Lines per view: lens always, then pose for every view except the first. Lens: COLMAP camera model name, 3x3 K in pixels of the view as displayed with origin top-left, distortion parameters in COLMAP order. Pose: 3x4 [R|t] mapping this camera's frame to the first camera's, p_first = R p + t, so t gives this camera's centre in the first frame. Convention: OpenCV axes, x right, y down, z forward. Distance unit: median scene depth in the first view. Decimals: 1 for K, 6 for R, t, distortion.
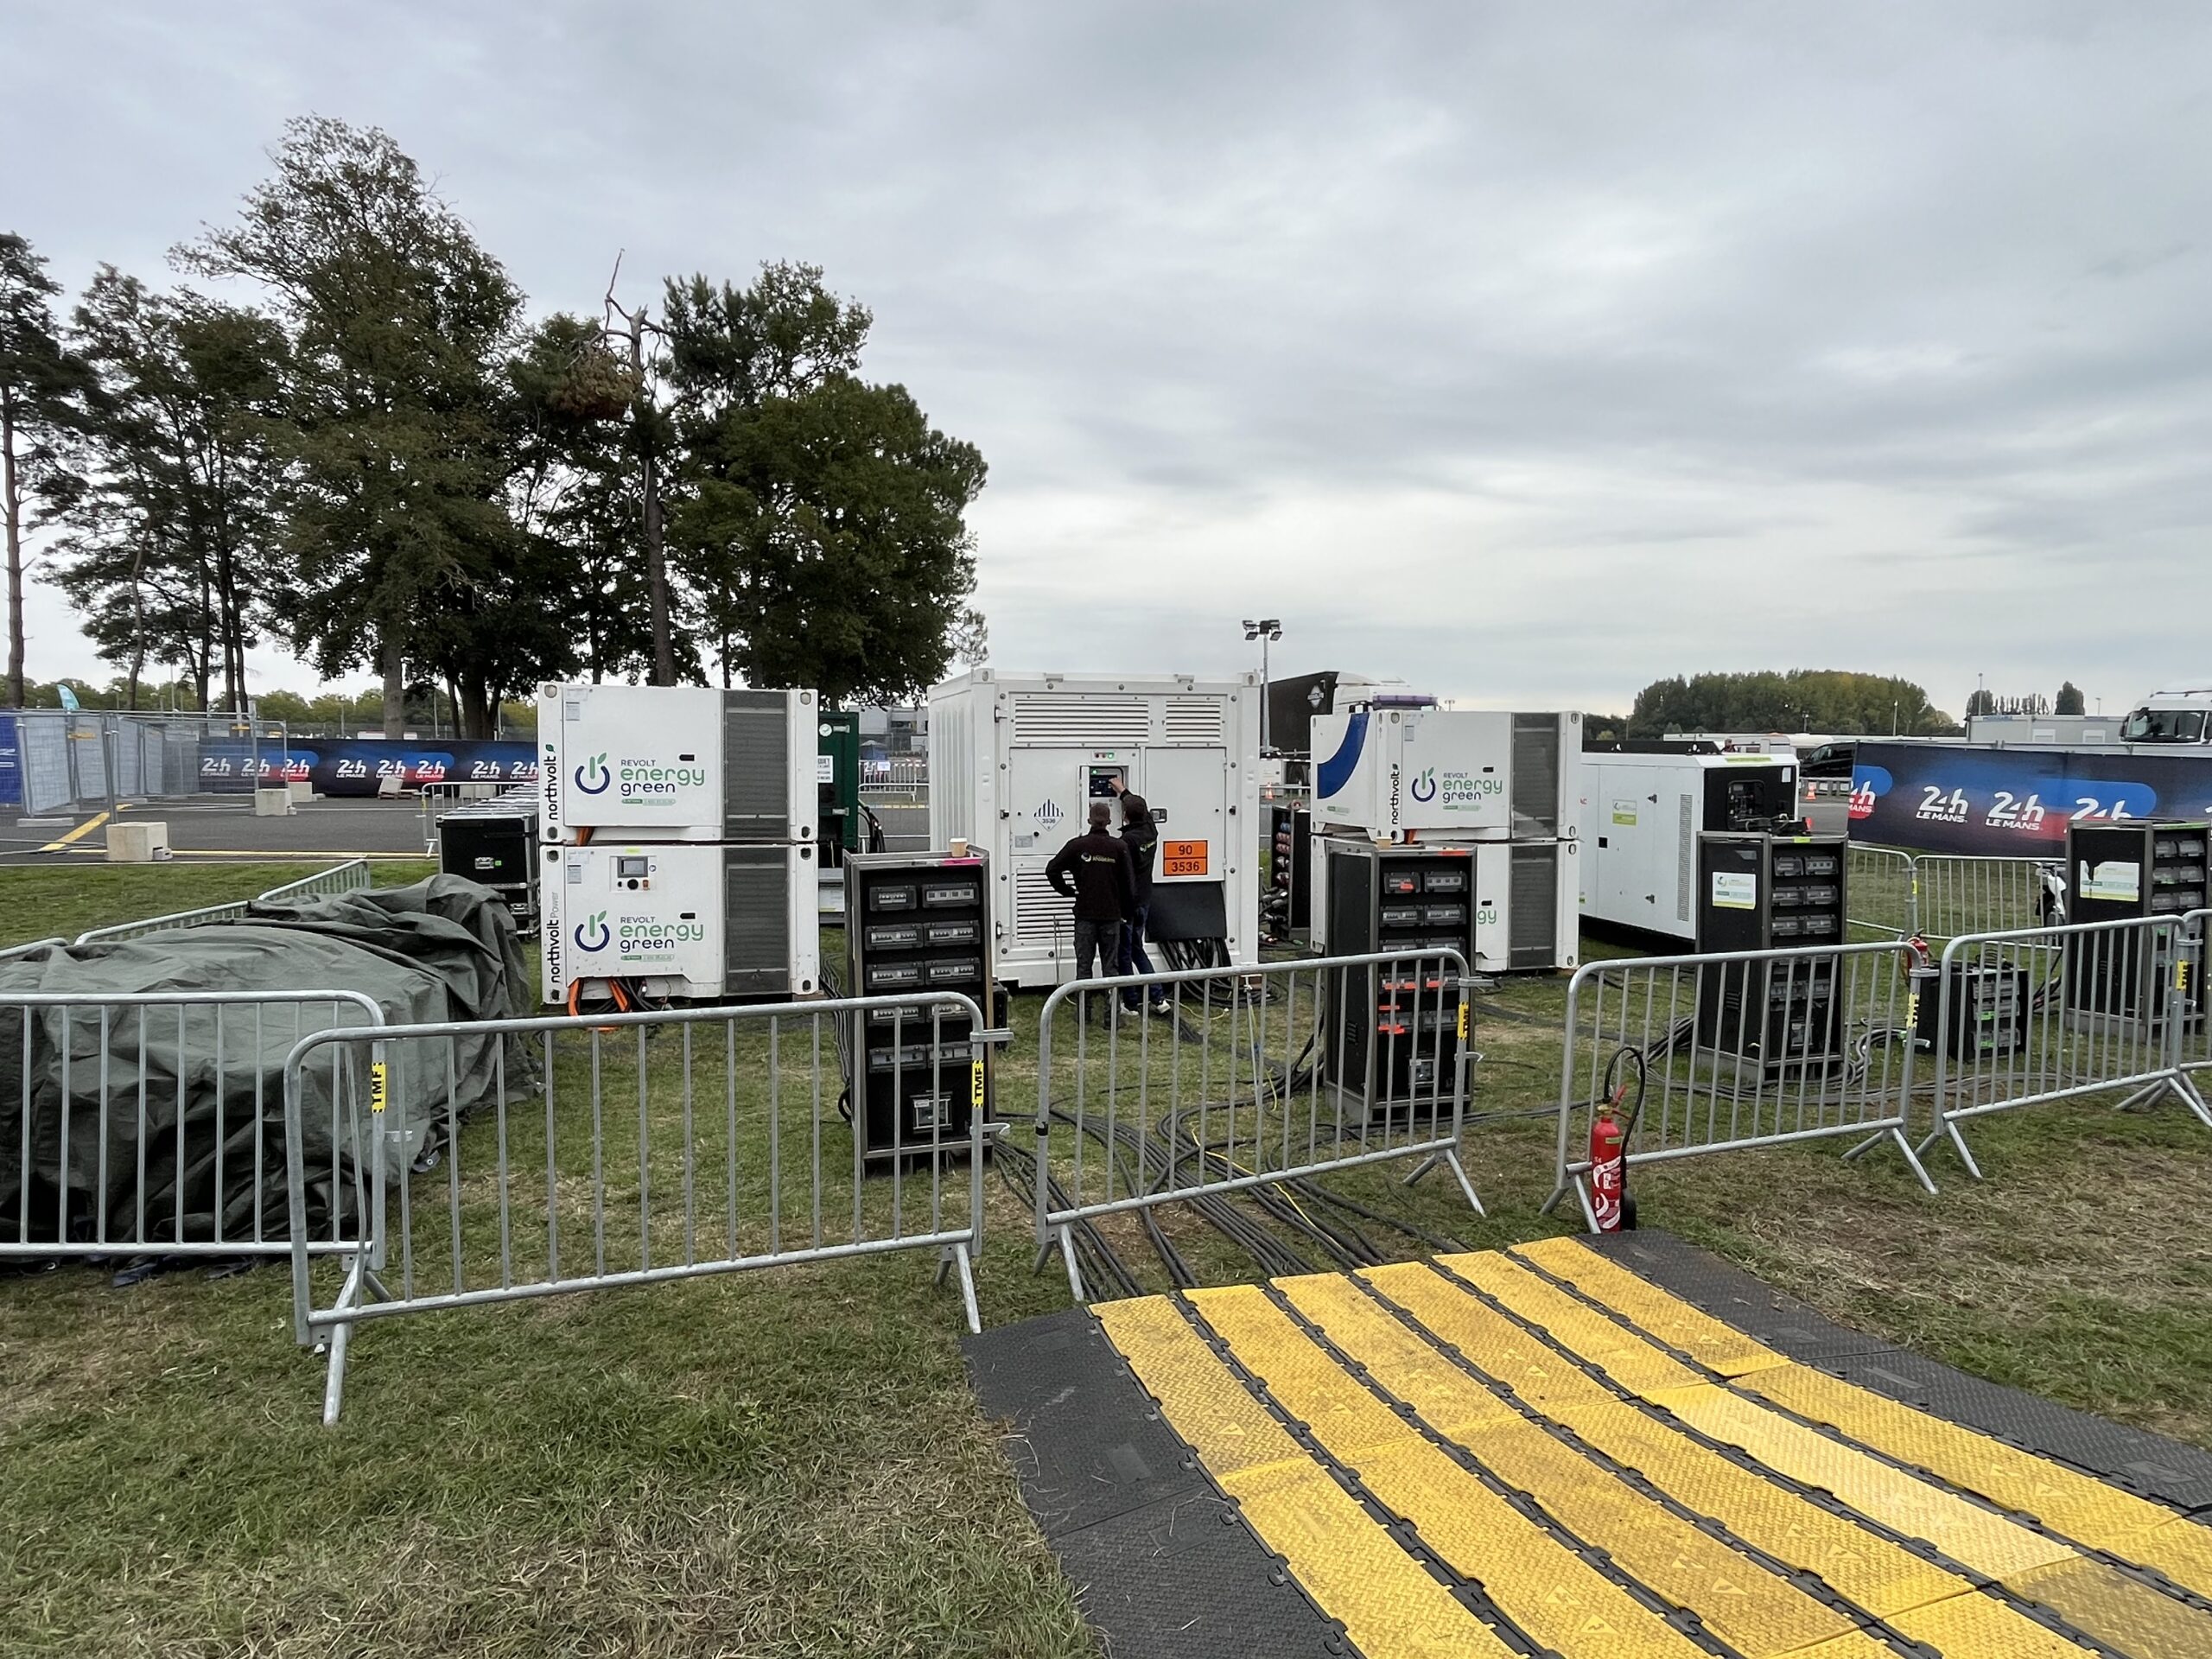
lens RADIAL K [[1168.0, 0, 1104.0], [0, 1168.0, 834.3], [0, 0, 1]] dist [0.000436, 0.000100]
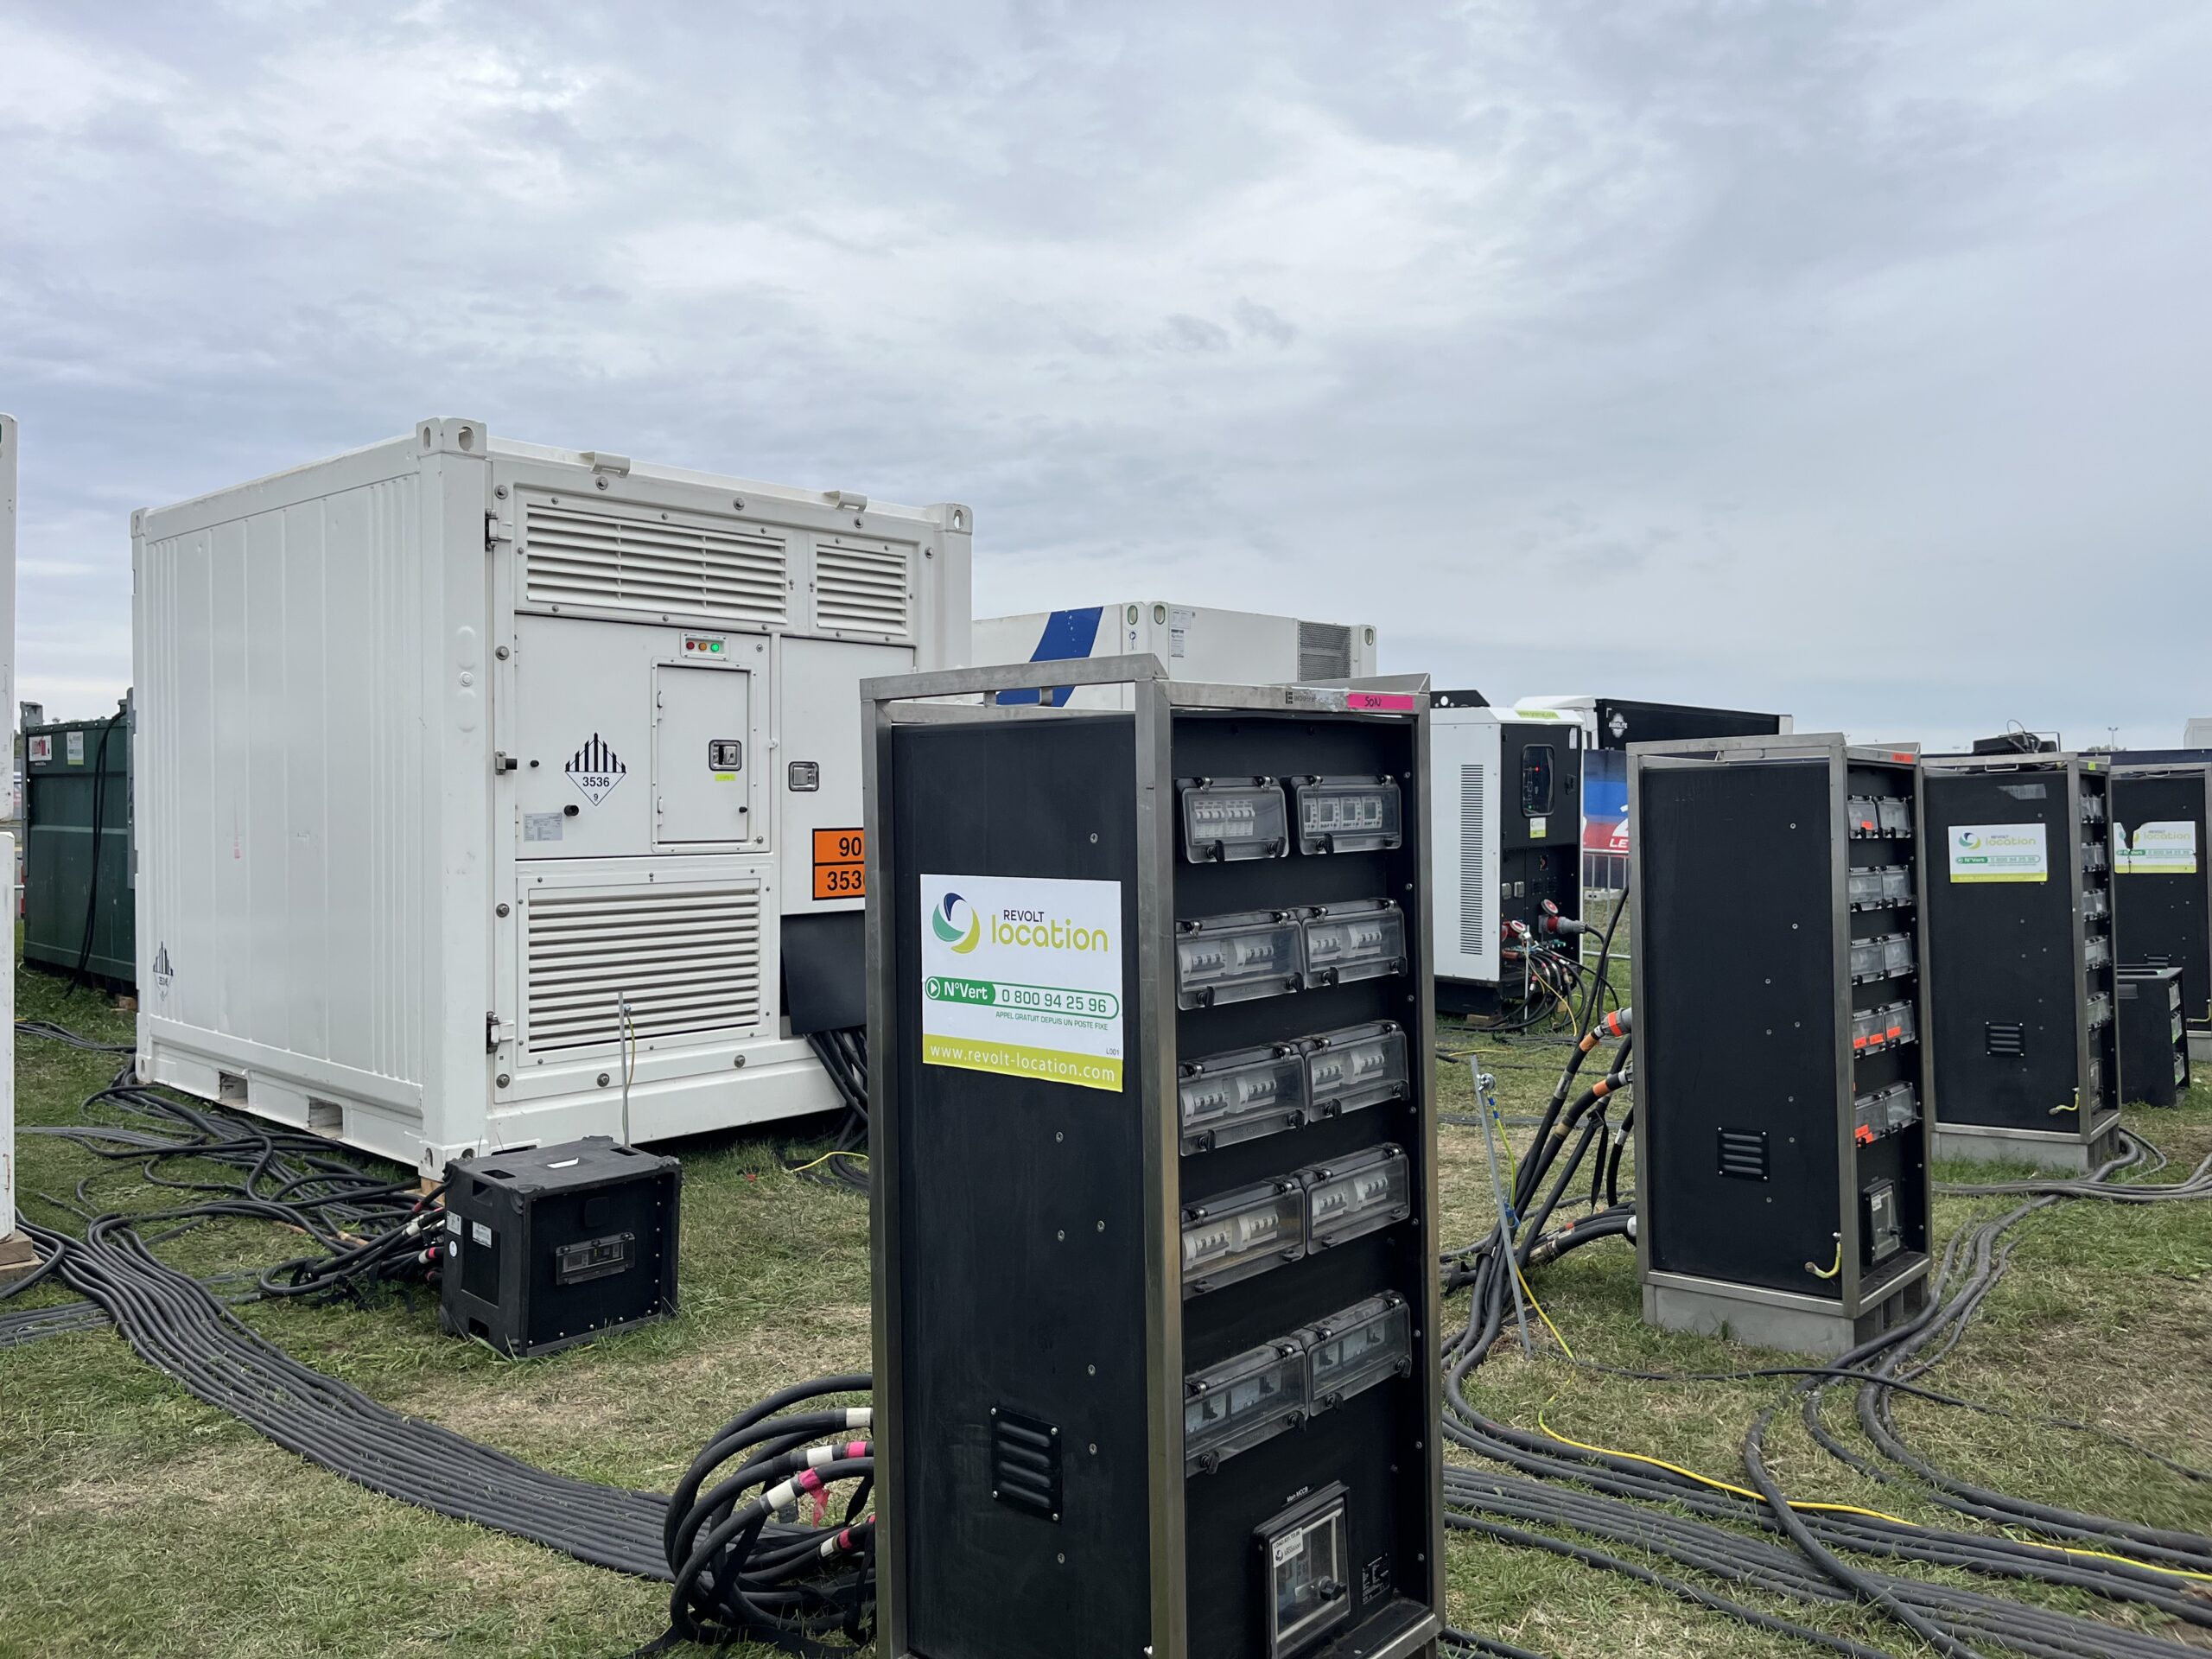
lens RADIAL K [[1675.7, 0, 1108.1], [0, 1675.7, 823.0], [0, 0, 1]] dist [0.040347, 0.000556]
pose [[0.854037, -0.007495, 0.520158, -0.219165], [0.032958, 0.998667, -0.039723, 0.037052], [-0.519167, 0.051068, 0.853146, 0.350434]]
